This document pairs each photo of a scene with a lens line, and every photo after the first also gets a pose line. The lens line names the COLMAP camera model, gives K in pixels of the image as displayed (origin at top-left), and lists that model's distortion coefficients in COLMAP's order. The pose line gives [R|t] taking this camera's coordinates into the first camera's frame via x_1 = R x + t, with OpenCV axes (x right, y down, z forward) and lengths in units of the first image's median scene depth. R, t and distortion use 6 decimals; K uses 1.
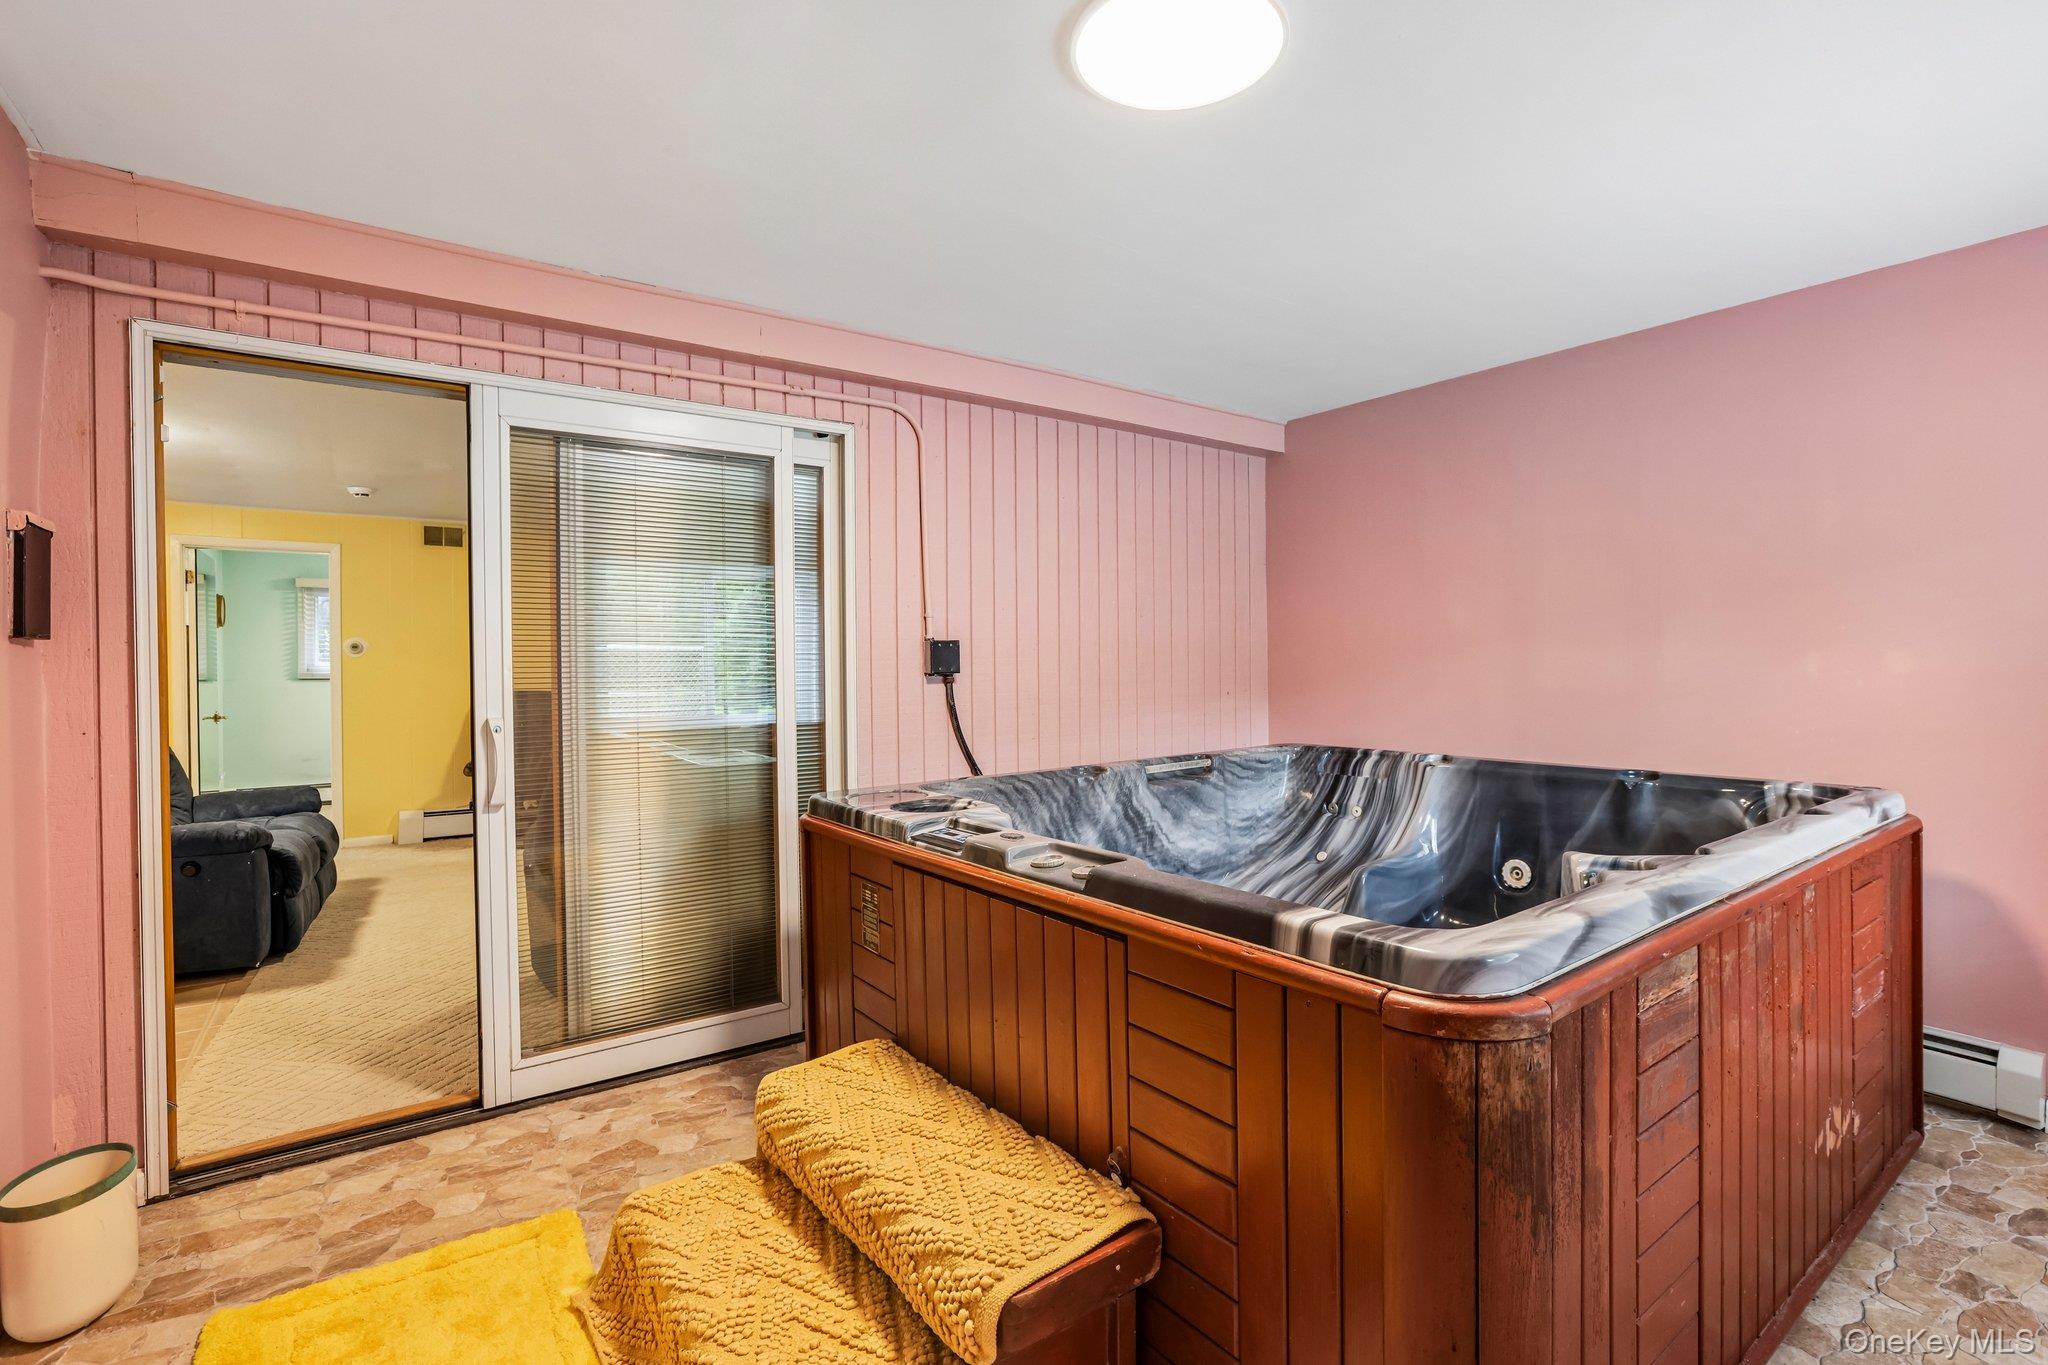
lens RADIAL K [[929.3, 0, 1019.5], [0, 929.3, 684.5], [0, 0, 1]] dist [-0.082948, 0.029941]
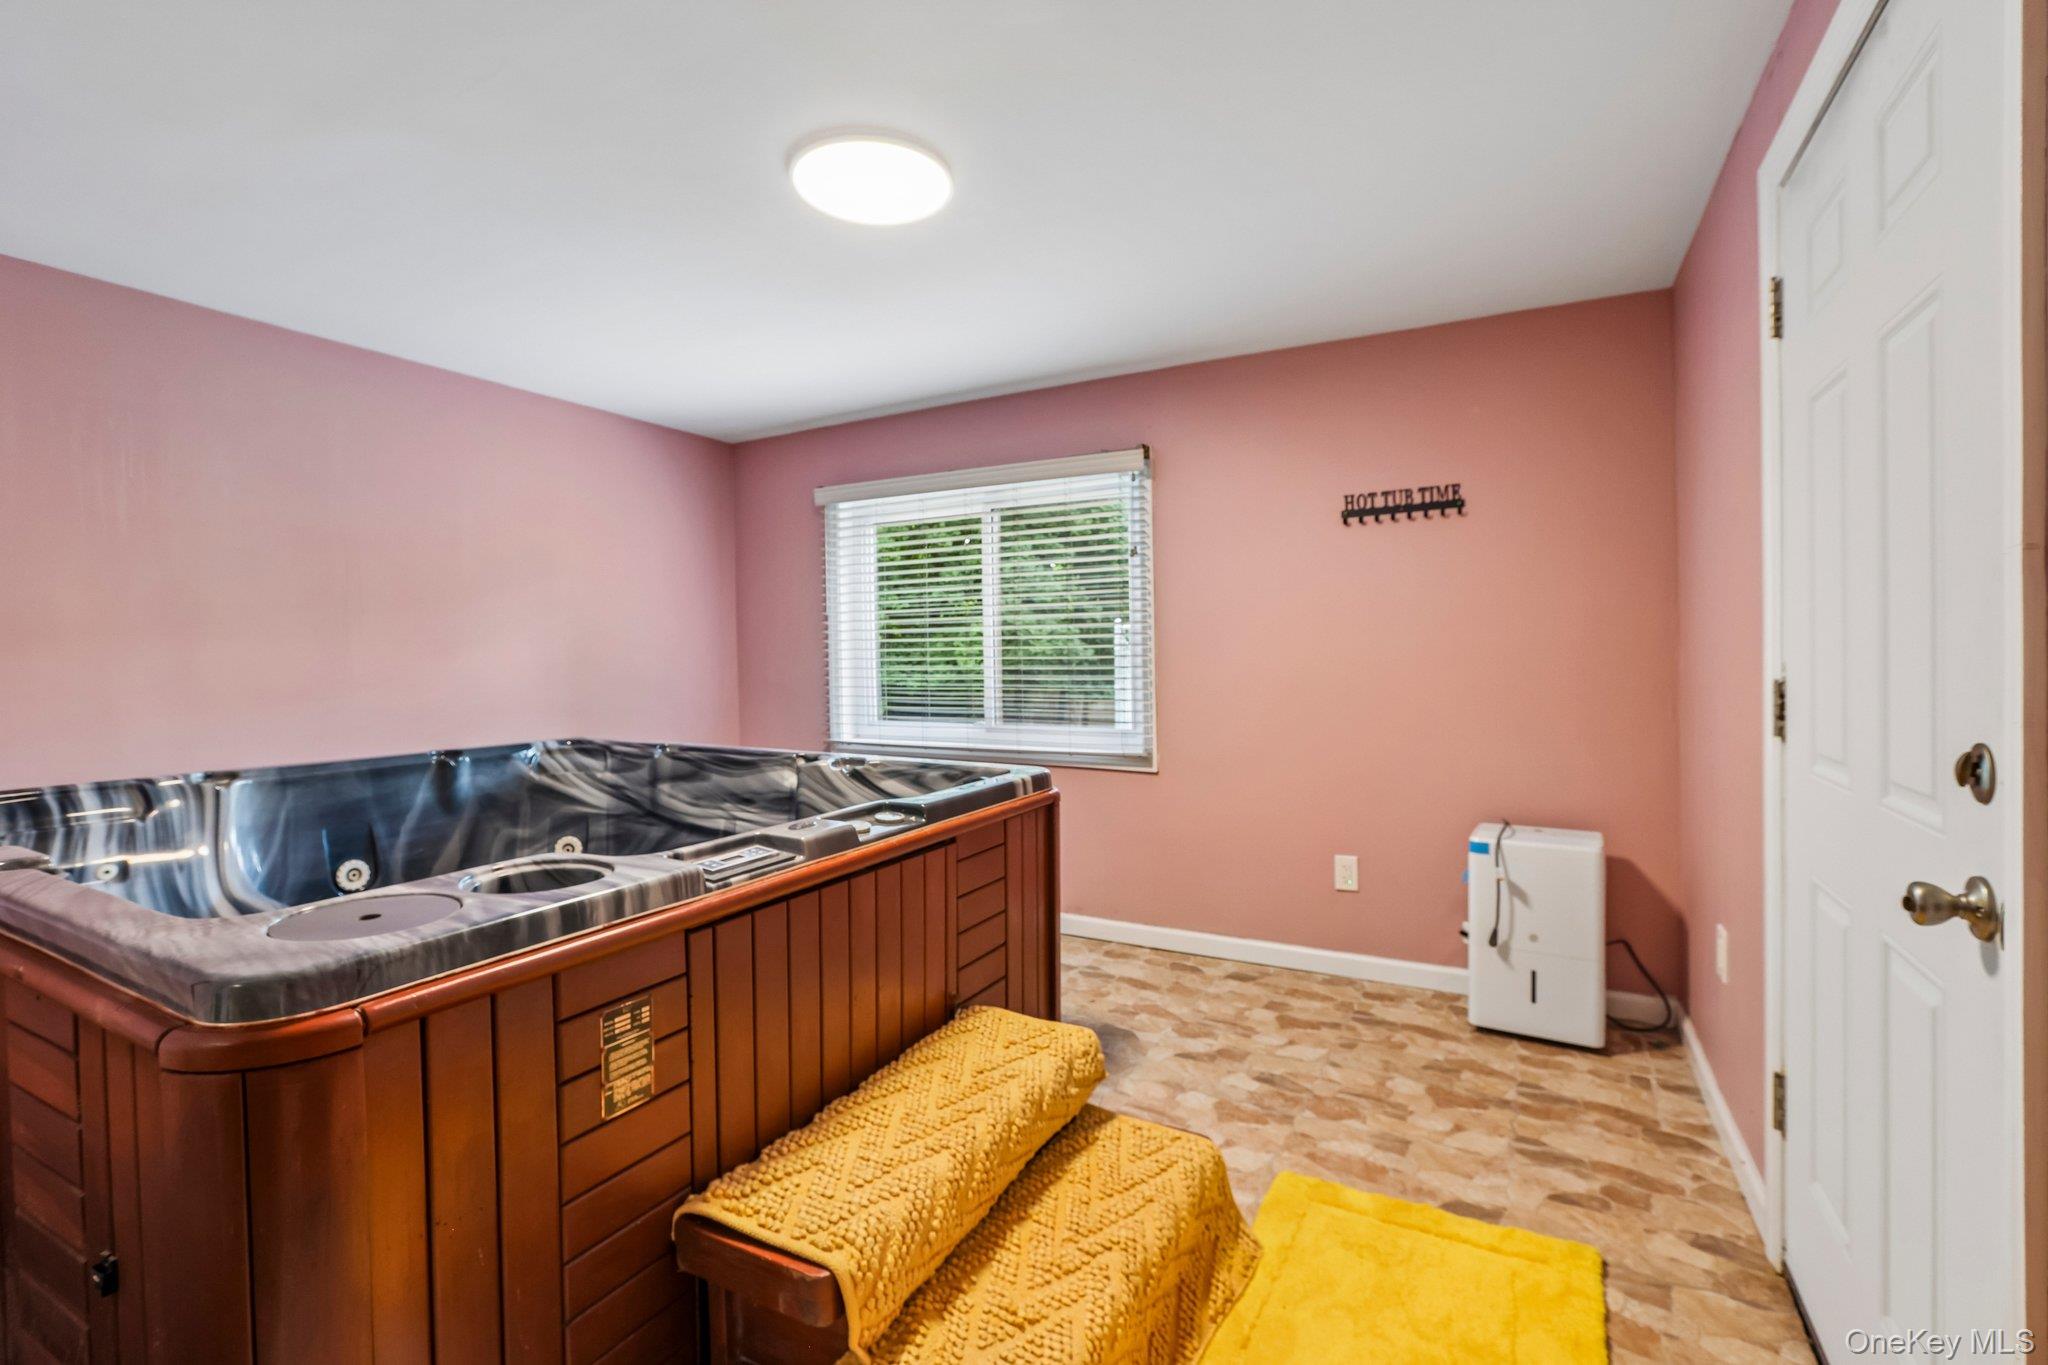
lens RADIAL K [[929.3, 0, 1019.5], [0, 929.3, 684.5], [0, 0, 1]] dist [-0.082948, 0.029941]
pose [[-0.436177, -0.020483, 0.899628, -0.643912], [0.029184, 0.998893, 0.036893, -0.009694], [-0.899387, 0.042346, -0.435096, 0.797435]]
